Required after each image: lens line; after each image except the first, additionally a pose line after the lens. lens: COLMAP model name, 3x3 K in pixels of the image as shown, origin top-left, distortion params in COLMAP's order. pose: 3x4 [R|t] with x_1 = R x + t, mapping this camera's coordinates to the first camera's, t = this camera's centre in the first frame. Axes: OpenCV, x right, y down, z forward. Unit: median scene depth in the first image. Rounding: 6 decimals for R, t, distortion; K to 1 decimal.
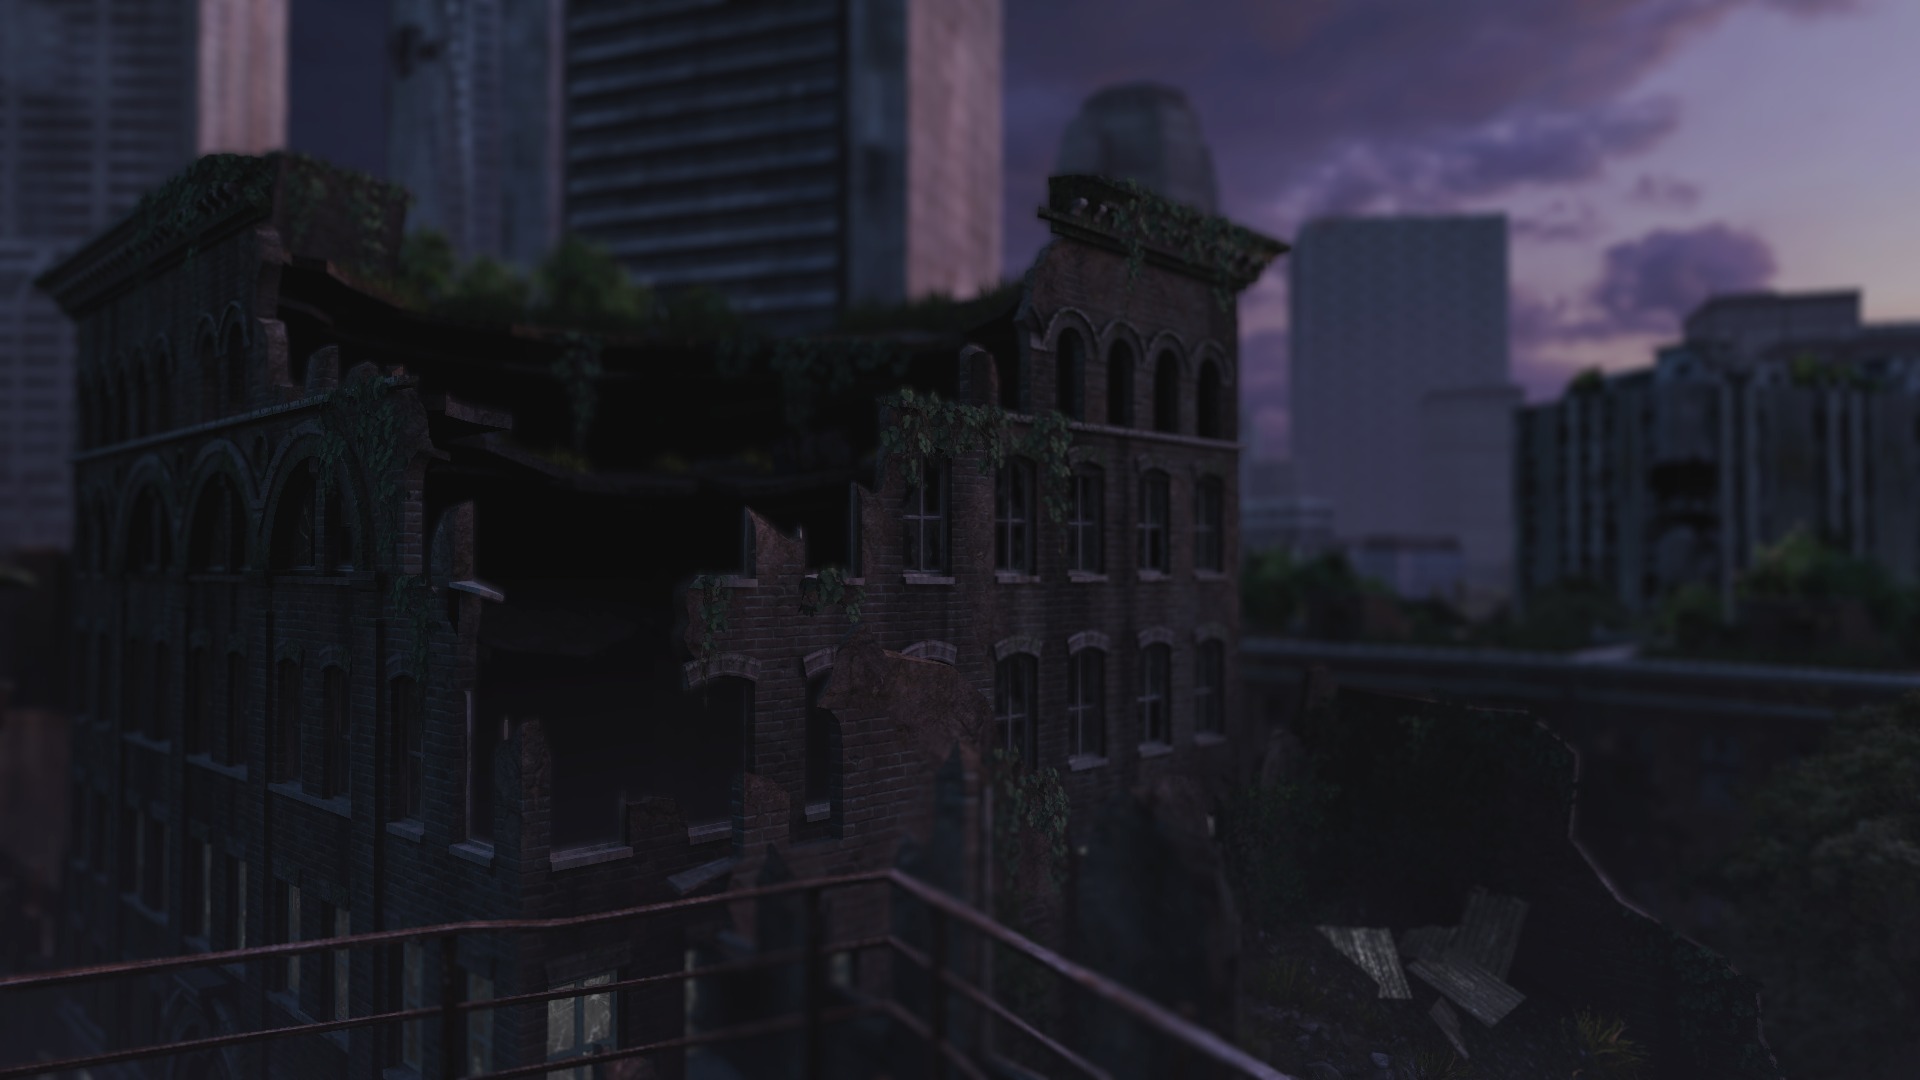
lens RADIAL K [[1264.9, 0, 960.0], [0, 1264.9, 540.0], [0, 0, 1]] dist [0.005249, 0.003550]
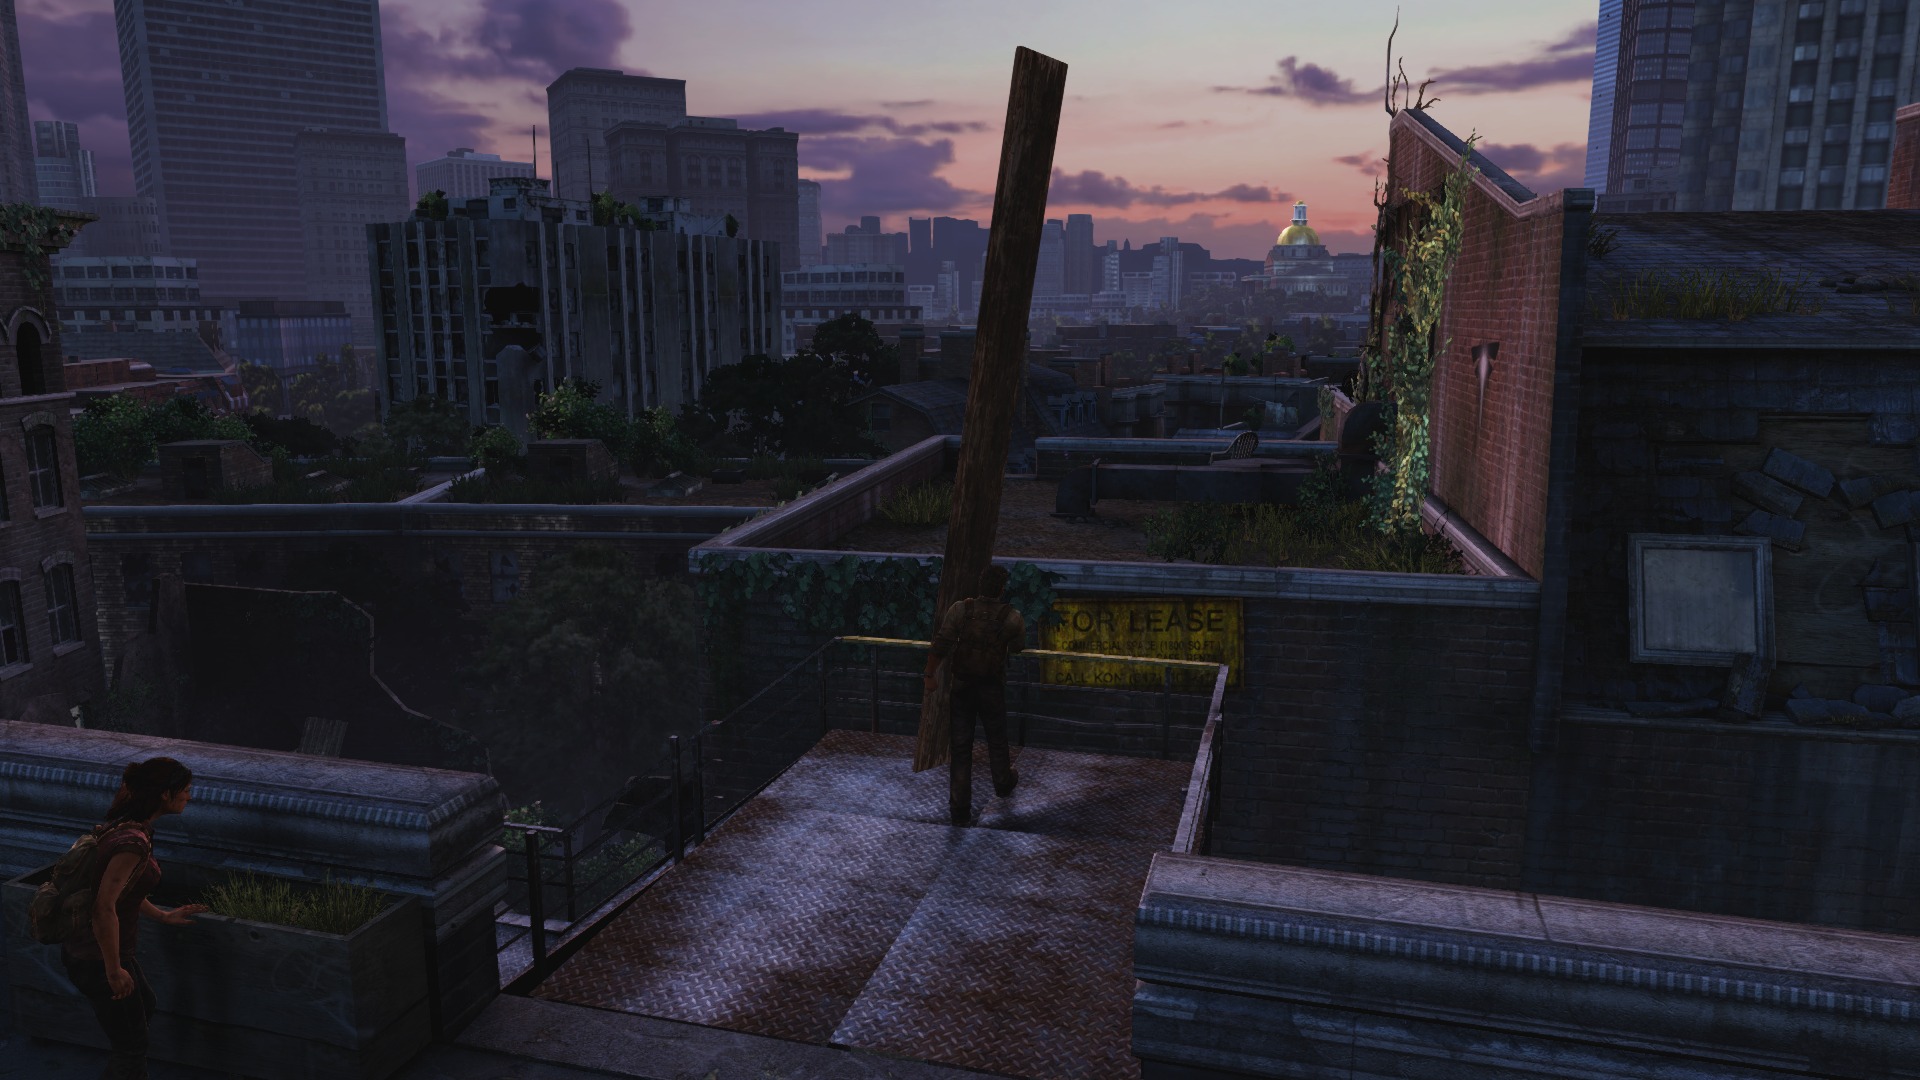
lens RADIAL K [[1264.9, 0, 960.0], [0, 1264.9, 540.0], [0, 0, 1]] dist [0.005249, 0.003550]
pose [[0.684768, -0.130198, 0.717036, -0.024322], [-0.013085, 0.981556, 0.190725, -0.061347], [-0.728644, -0.139984, 0.670435, -0.135831]]
